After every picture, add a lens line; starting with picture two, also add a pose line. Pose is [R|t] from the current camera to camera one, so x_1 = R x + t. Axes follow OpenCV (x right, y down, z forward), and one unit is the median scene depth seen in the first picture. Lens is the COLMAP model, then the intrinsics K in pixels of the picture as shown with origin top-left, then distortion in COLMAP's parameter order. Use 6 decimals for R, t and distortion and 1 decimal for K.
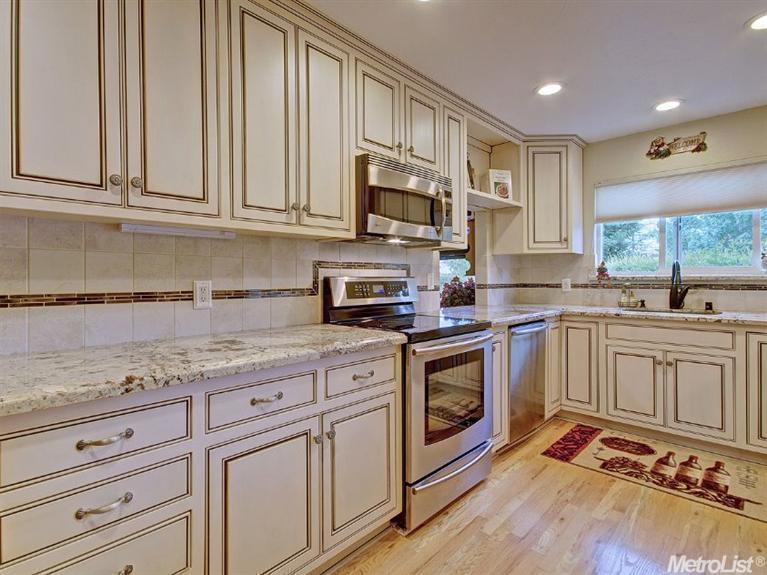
lens RADIAL K [[385.9, 0, 379.8], [0, 385.9, 281.8], [0, 0, 1]] dist [-0.001600, -0.000198]
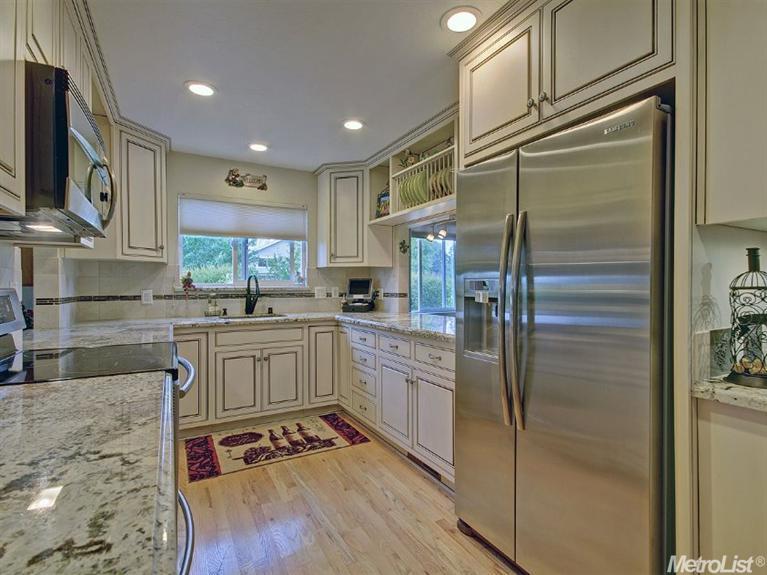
lens RADIAL K [[385.9, 0, 379.9], [0, 385.9, 288.5], [0, 0, 1]] dist [-0.001600, -0.000198]
pose [[0.292634, 0.000498, 0.956224, -0.286112], [0.012280, 0.999915, -0.004279, -0.001003], [-0.956146, 0.012995, 0.292603, 0.263363]]
